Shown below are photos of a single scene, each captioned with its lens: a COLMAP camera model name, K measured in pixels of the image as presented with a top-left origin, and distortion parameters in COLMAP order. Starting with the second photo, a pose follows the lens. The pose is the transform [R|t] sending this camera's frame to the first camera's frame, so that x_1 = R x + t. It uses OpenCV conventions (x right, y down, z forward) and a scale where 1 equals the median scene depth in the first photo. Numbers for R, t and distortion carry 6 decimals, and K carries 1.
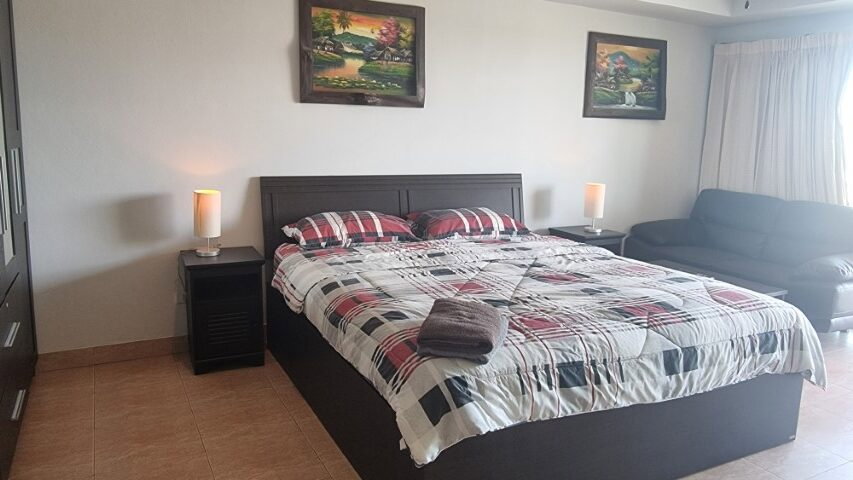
lens RADIAL K [[613.7, 0, 425.4], [0, 613.7, 227.3], [0, 0, 1]] dist [0.002015, 0.003171]
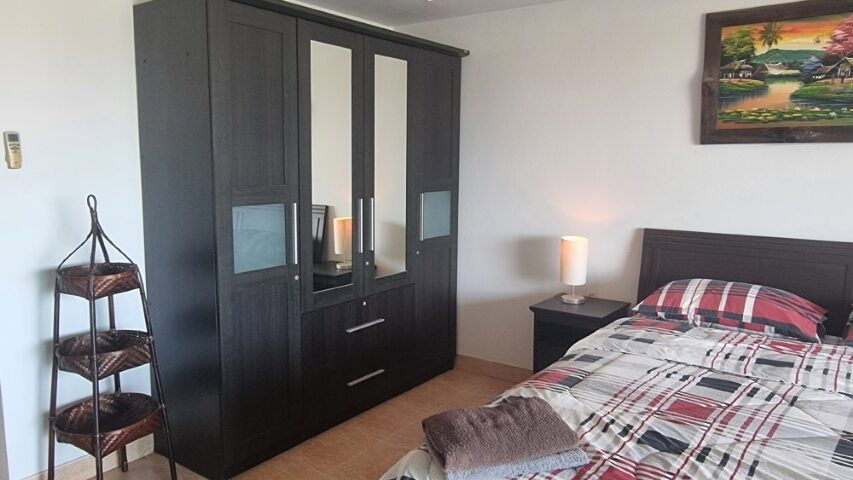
lens RADIAL K [[613.7, 0, 424.0], [0, 613.7, 230.0], [0, 0, 1]] dist [0.002015, 0.003171]
pose [[0.441293, 0.077914, -0.893974, 0.375296], [-0.134589, 0.990701, 0.019907, -0.052267], [0.887213, 0.111535, 0.447676, 0.296478]]
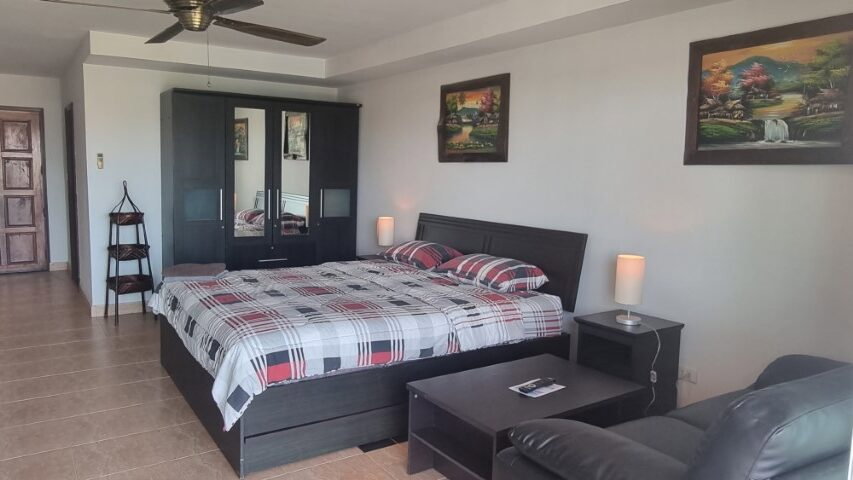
lens RADIAL K [[613.7, 0, 414.2], [0, 613.7, 233.1], [0, 0, 1]] dist [0.002015, 0.003171]
pose [[0.090536, 0.072519, -0.993249, 1.153835], [-0.179333, 0.982229, 0.055367, -0.109277], [0.979614, 0.173110, 0.101932, 0.804545]]
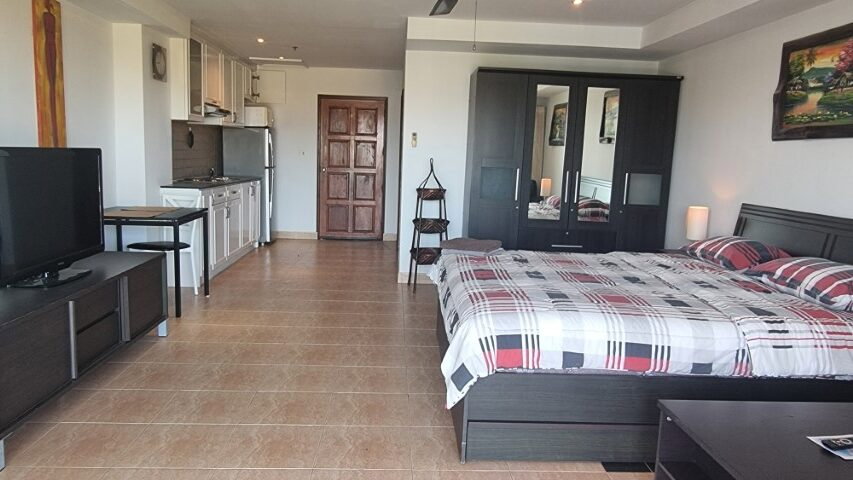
lens RADIAL K [[613.7, 0, 423.2], [0, 613.7, 232.5], [0, 0, 1]] dist [0.002015, 0.003171]
pose [[-0.424140, 0.067376, -0.903087, 1.051699], [-0.197884, 0.966234, 0.165025, -0.097526], [0.883712, 0.248700, -0.396486, 0.894935]]
